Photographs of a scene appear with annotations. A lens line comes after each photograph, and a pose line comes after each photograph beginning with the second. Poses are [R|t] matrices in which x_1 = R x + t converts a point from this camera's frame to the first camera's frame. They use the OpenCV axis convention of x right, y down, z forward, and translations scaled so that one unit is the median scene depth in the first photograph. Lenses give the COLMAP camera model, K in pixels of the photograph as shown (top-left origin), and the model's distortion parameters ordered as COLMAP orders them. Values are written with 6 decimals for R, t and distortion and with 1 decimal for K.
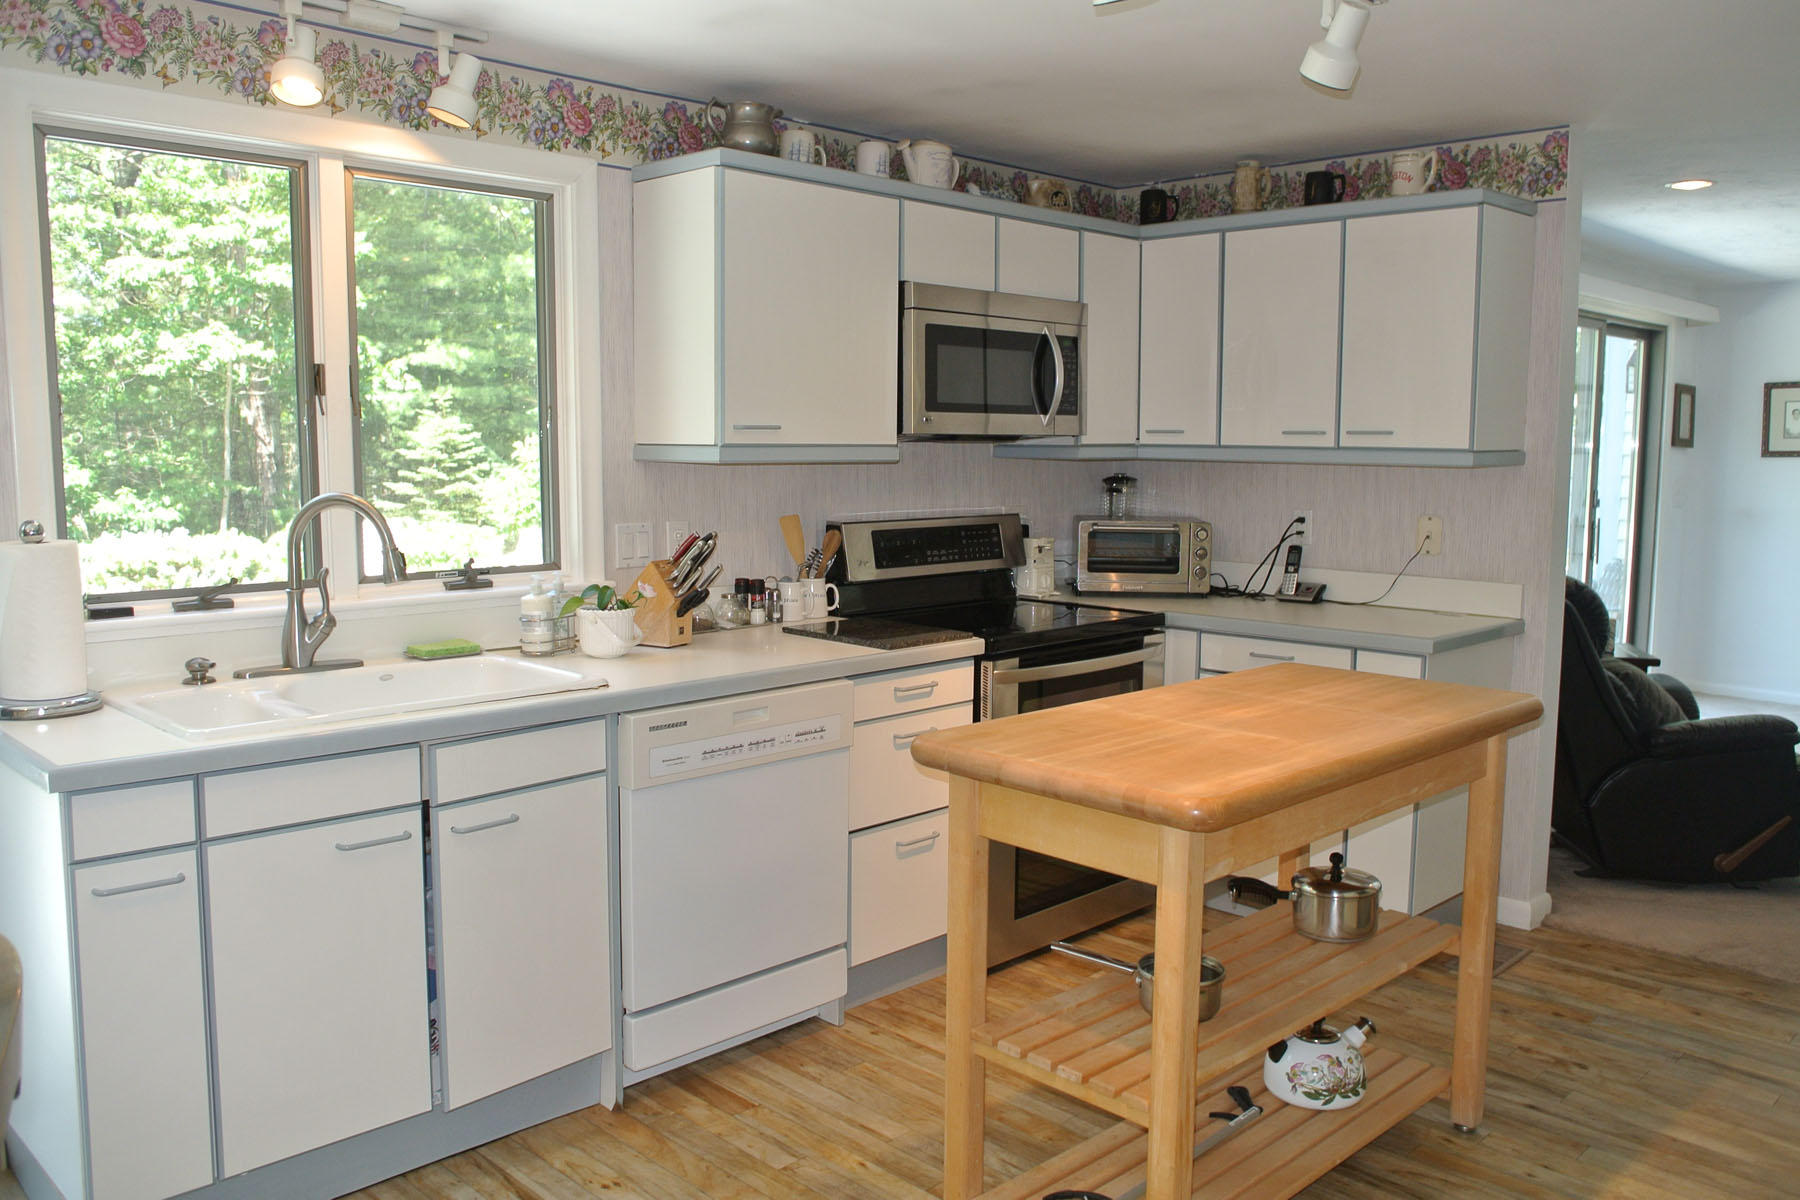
lens RADIAL K [[1411.6, 0, 899.1], [0, 1411.6, 598.9], [0, 0, 1]] dist [-0.059391, 0.006159]
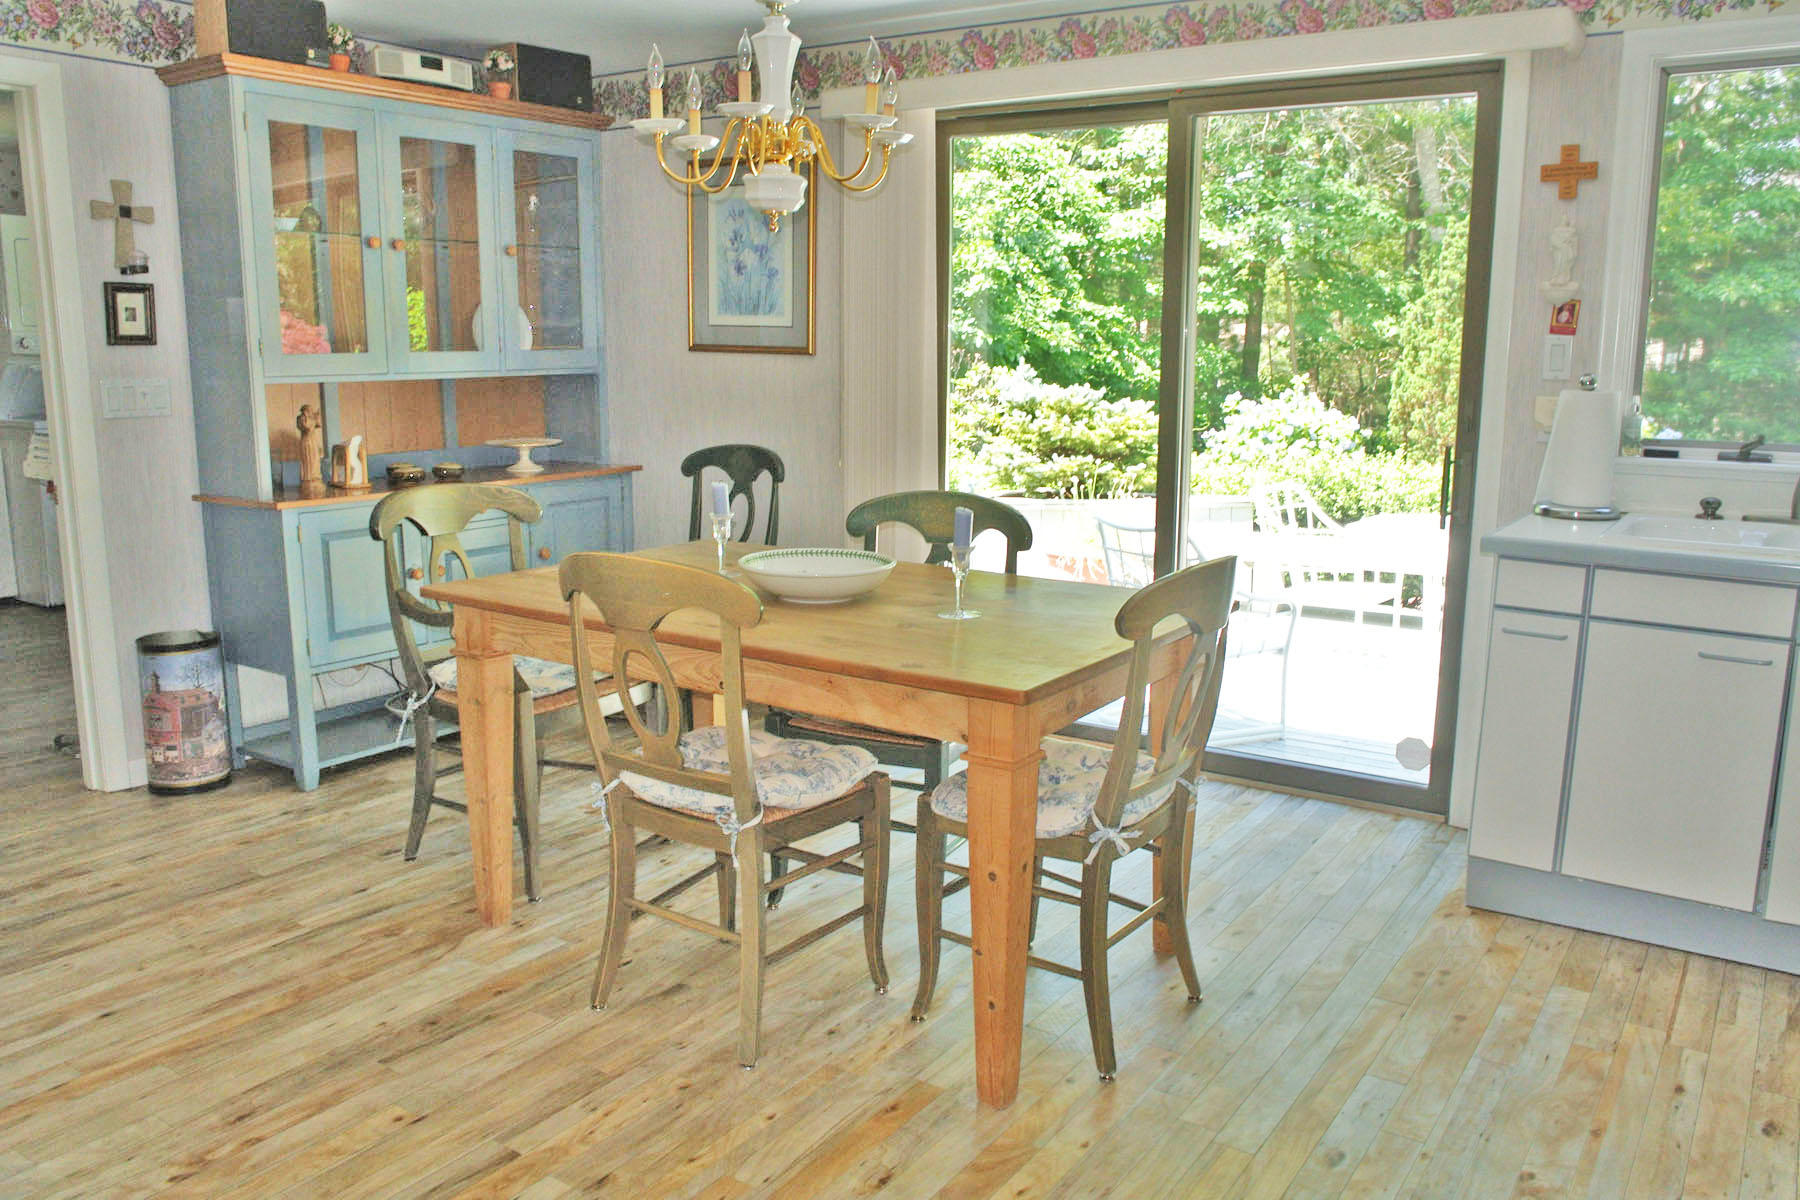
lens RADIAL K [[1411.6, 0, 899.5], [0, 1411.6, 602.2], [0, 0, 1]] dist [-0.059391, 0.006159]
pose [[0.190523, 0.182660, -0.964540, 0.382523], [-0.120421, 0.979465, 0.161700, 0.015656], [0.974269, 0.085344, 0.208607, 0.049756]]
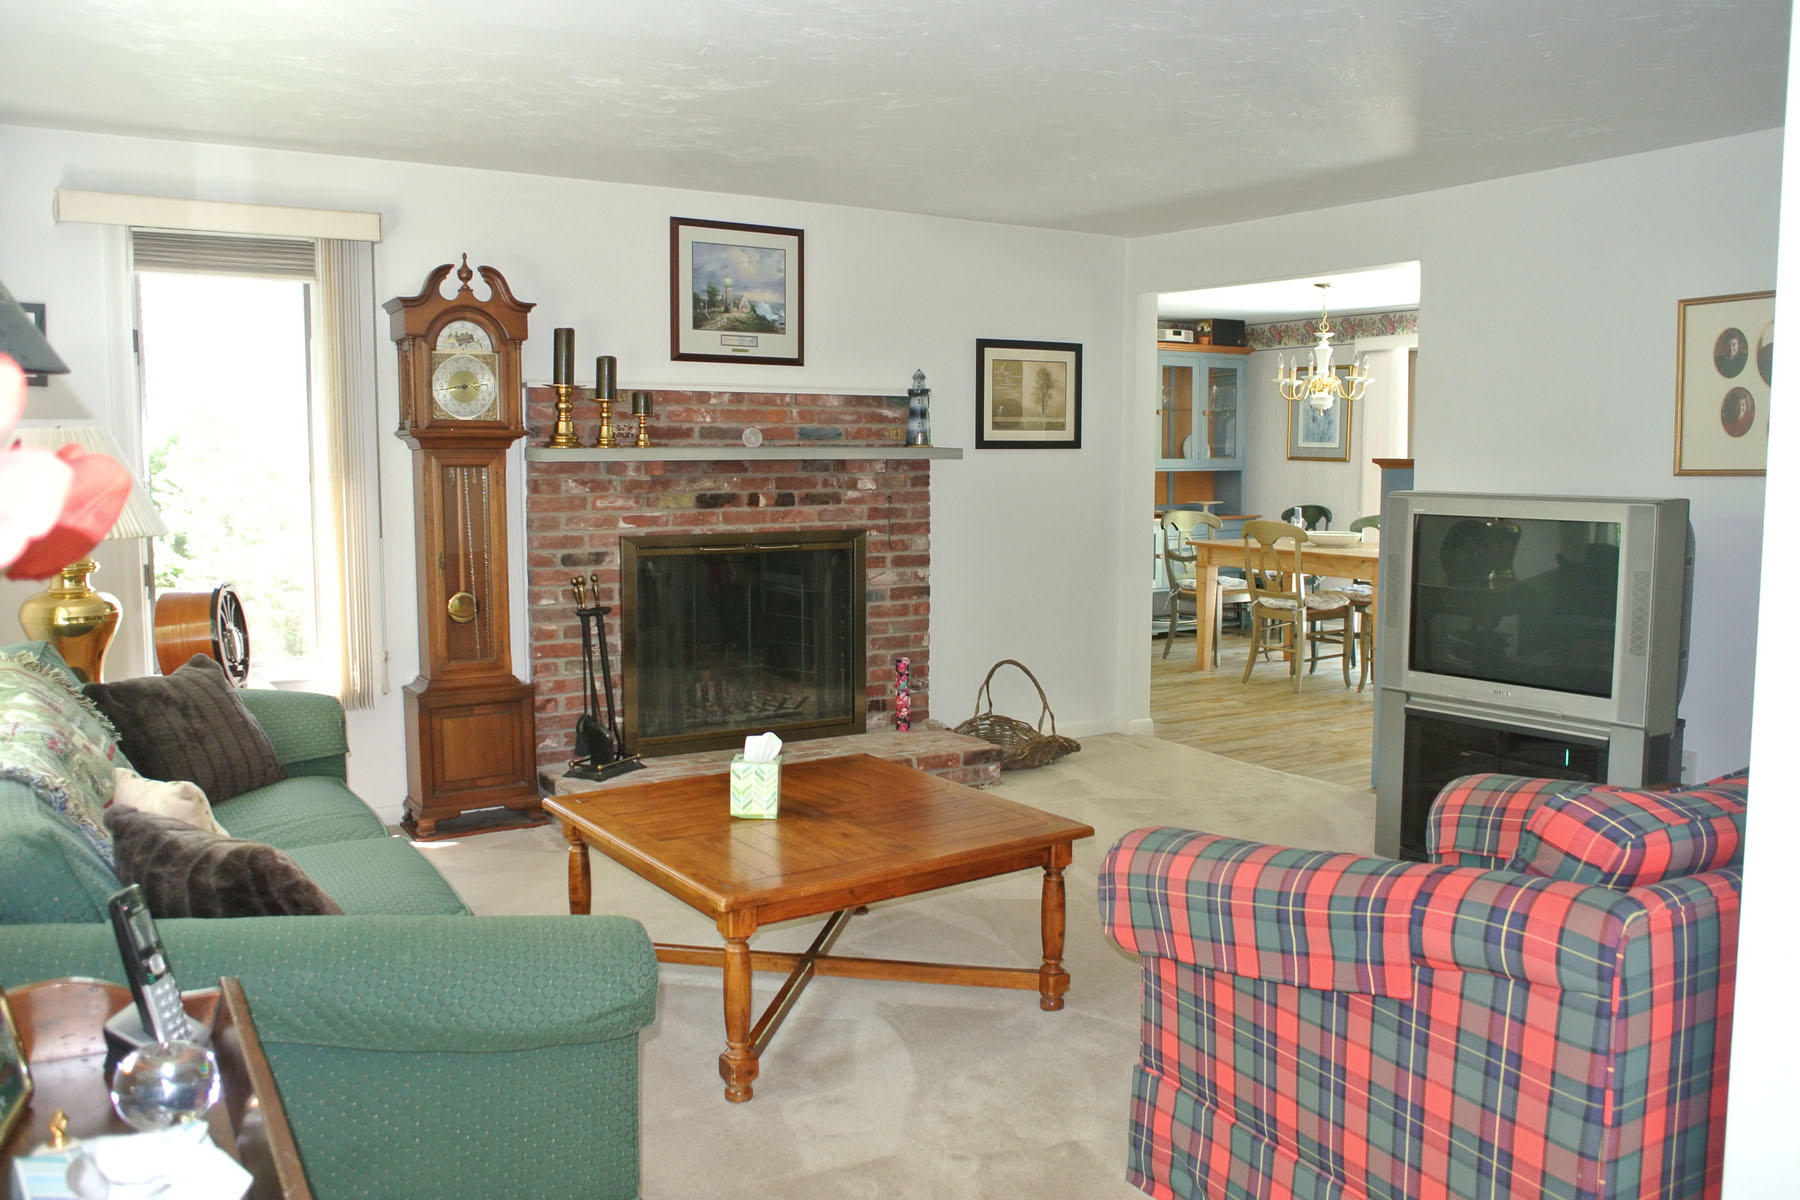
lens RADIAL K [[1411.6, 0, 898.2], [0, 1411.6, 594.0], [0, 0, 1]] dist [-0.059391, 0.006159]
pose [[-0.220304, 0.098174, -0.970478, 1.735327], [-0.115500, 0.985297, 0.125892, 0.022615], [0.968569, 0.139824, -0.205726, -0.015834]]
